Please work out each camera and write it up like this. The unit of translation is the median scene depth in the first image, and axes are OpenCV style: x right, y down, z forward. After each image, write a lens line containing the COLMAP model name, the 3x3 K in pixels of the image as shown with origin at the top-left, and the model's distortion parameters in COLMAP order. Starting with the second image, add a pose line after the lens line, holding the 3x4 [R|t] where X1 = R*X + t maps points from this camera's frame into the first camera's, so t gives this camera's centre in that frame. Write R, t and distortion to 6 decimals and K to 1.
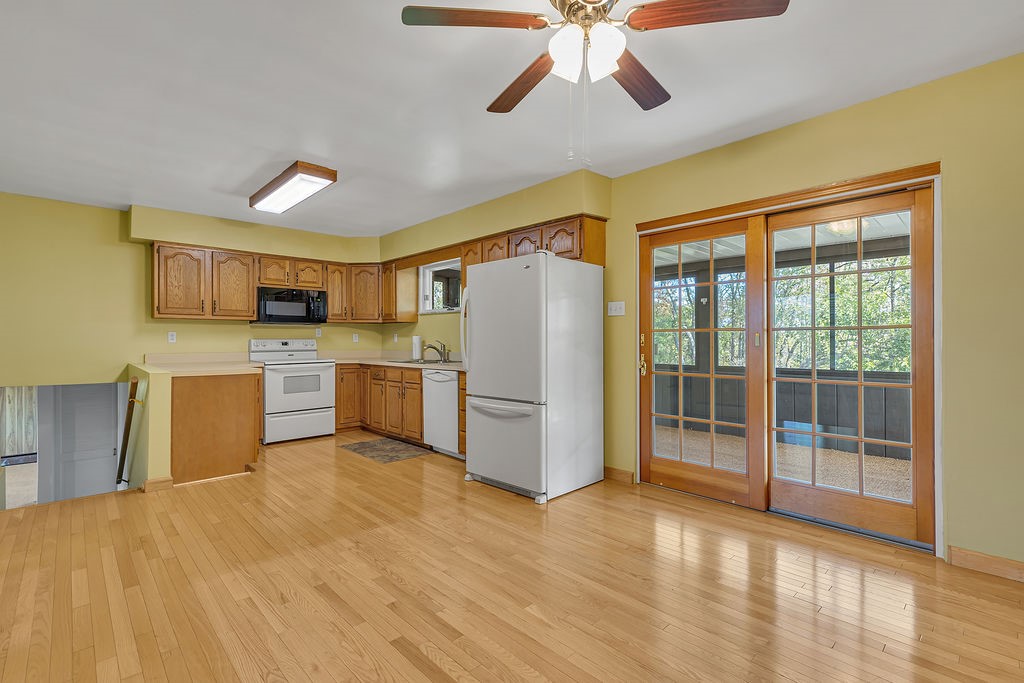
lens RADIAL K [[469.4, 0, 511.2], [0, 469.4, 340.1], [0, 0, 1]] dist [0.004449, 0.000603]
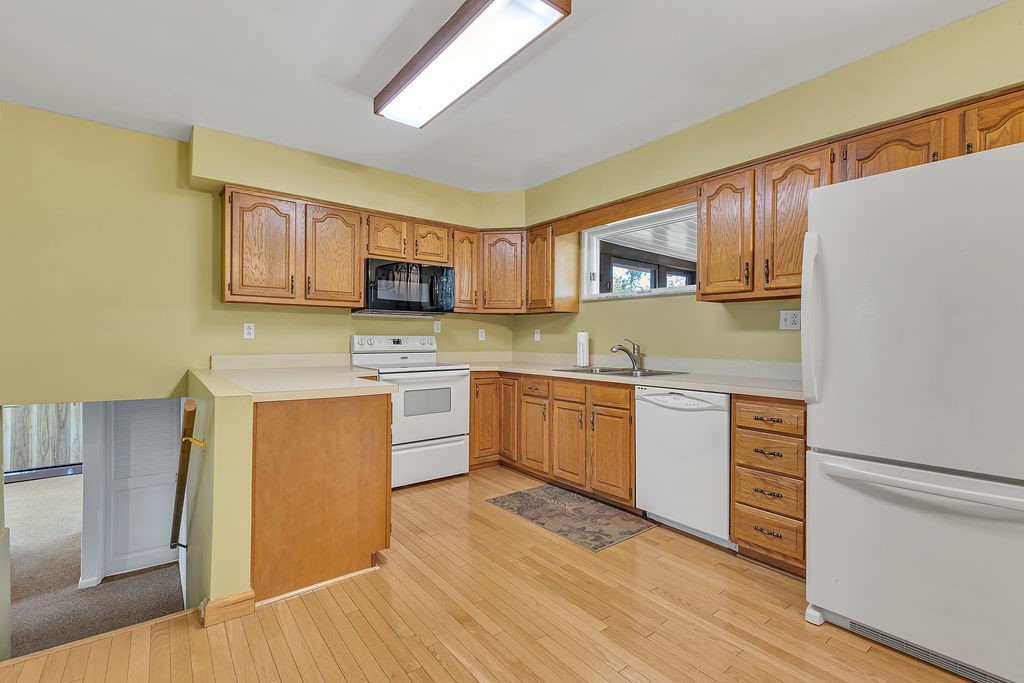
lens RADIAL K [[469.4, 0, 513.7], [0, 469.4, 340.4], [0, 0, 1]] dist [0.004449, 0.000603]
pose [[0.995054, 0.008493, -0.098971, -0.270188], [-0.008217, 0.999961, 0.003199, 0.002268], [0.098995, -0.002370, 0.995085, 0.358279]]
